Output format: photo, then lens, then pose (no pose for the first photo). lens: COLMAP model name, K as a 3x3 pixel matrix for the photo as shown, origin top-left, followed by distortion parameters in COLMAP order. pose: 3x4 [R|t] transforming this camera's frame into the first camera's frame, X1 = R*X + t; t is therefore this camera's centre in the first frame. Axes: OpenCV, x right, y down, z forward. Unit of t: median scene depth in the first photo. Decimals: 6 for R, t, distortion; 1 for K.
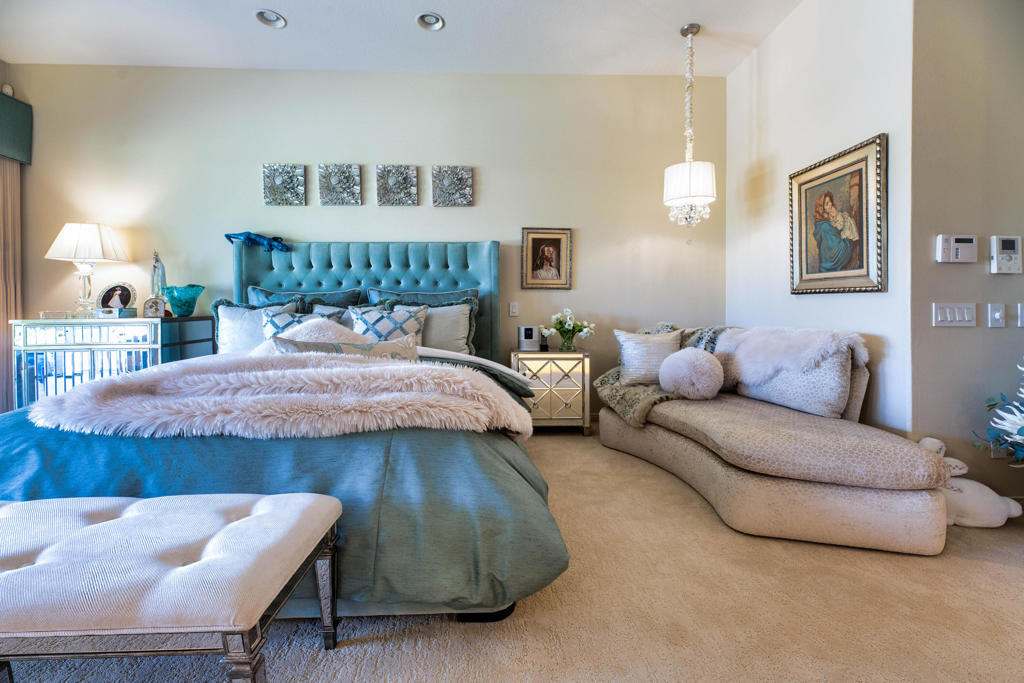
lens RADIAL K [[418.9, 0, 512.0], [0, 418.9, 341.5], [0, 0, 1]] dist [-0.008853, -0.000443]
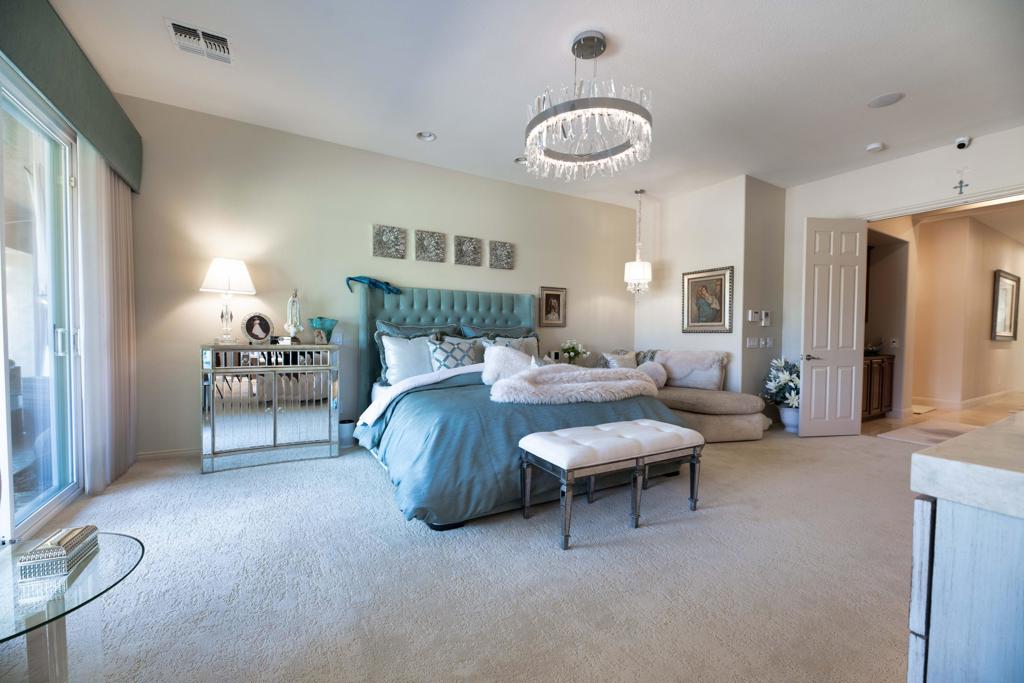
lens RADIAL K [[415.2, 0, 510.3], [0, 415.2, 347.4], [0, 0, 1]] dist [-0.001206, -0.000146]
pose [[0.880468, -0.004786, 0.474082, -0.868743], [0.031529, 0.998326, -0.048478, 0.022014], [-0.473057, 0.057631, 0.879145, -0.291008]]
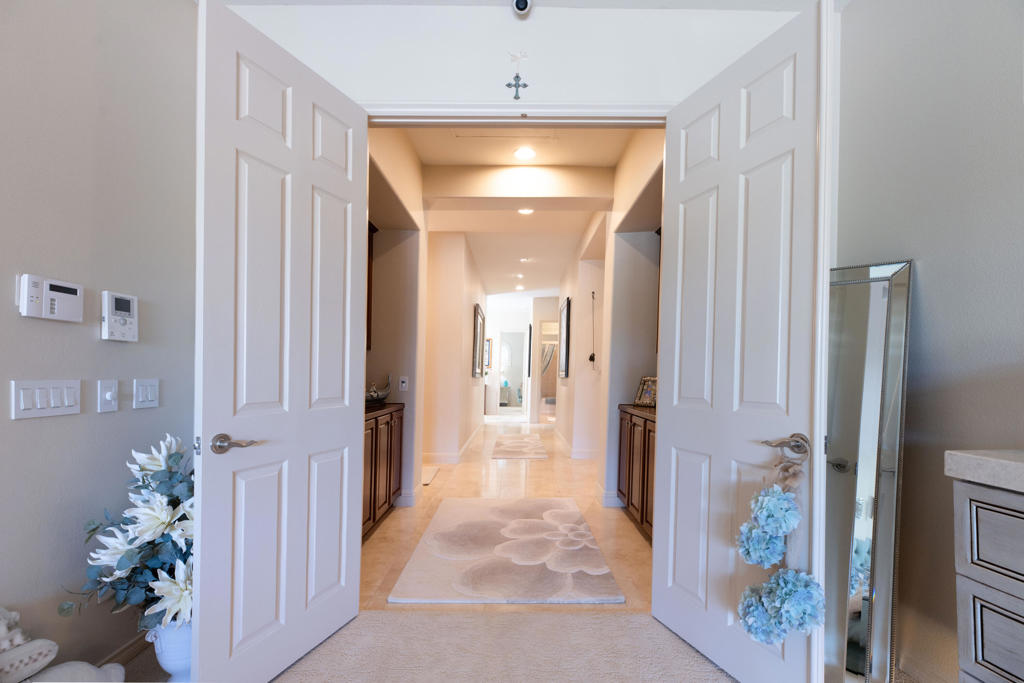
lens RADIAL K [[418.9, 0, 512.0], [0, 418.9, 341.5], [0, 0, 1]] dist [-0.008853, -0.000443]
pose [[0.020255, 0.081854, 0.996439, 0.285519], [0.090084, 0.992440, -0.083356, -0.021537], [-0.995728, 0.091451, 0.012728, 0.169739]]
